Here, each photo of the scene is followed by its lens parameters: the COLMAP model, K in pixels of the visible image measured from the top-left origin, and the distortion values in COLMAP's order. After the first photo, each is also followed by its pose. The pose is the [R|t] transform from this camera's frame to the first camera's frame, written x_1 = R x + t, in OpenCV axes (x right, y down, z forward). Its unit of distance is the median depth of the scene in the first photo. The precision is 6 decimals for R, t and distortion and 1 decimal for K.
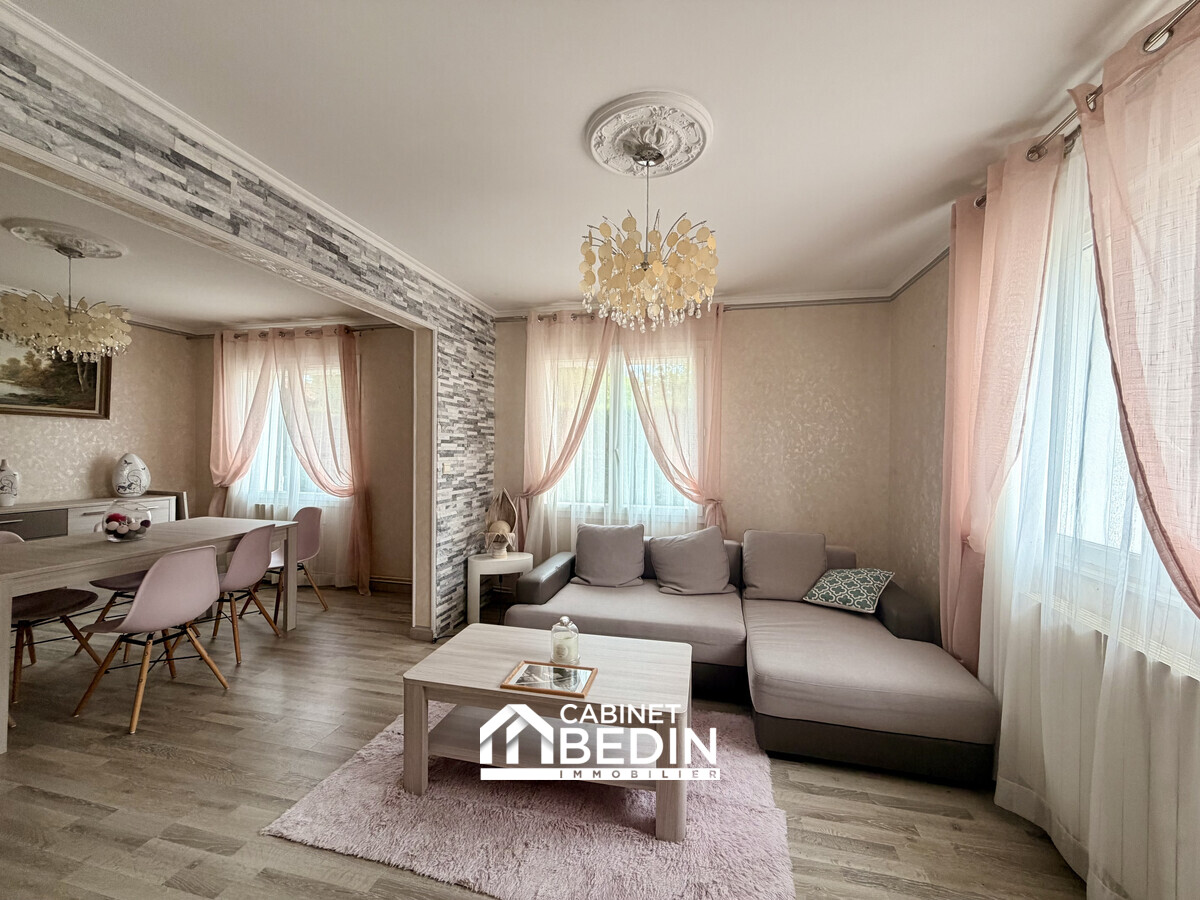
lens RADIAL K [[476.3, 0, 602.2], [0, 476.3, 453.7], [0, 0, 1]] dist [0.002394, 0.000170]
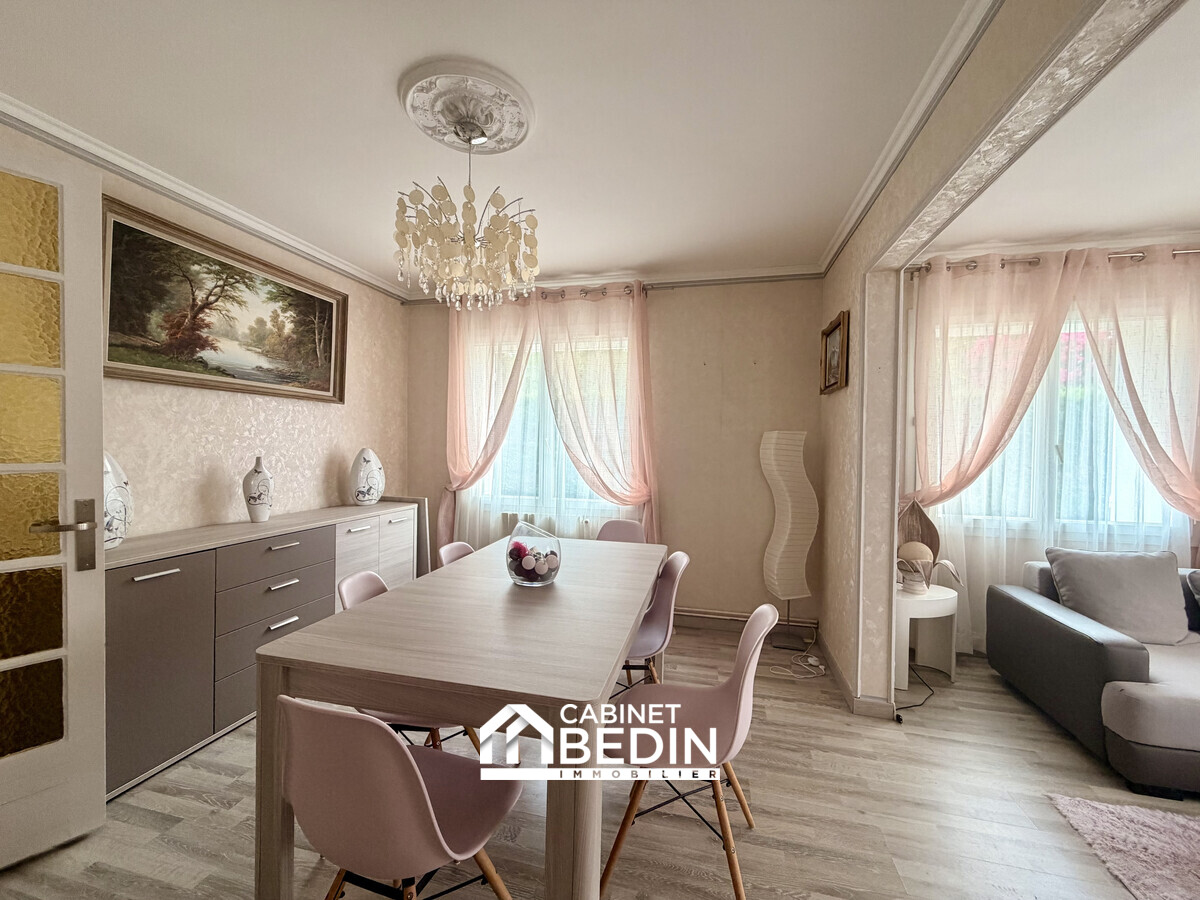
lens RADIAL K [[476.3, 0, 597.7], [0, 476.3, 448.2], [0, 0, 1]] dist [0.002394, 0.000170]
pose [[0.999995, 0.001648, -0.002522, -0.632151], [-0.001645, 0.999998, 0.001250, -0.002511], [0.002524, -0.001246, 0.999996, 0.241195]]
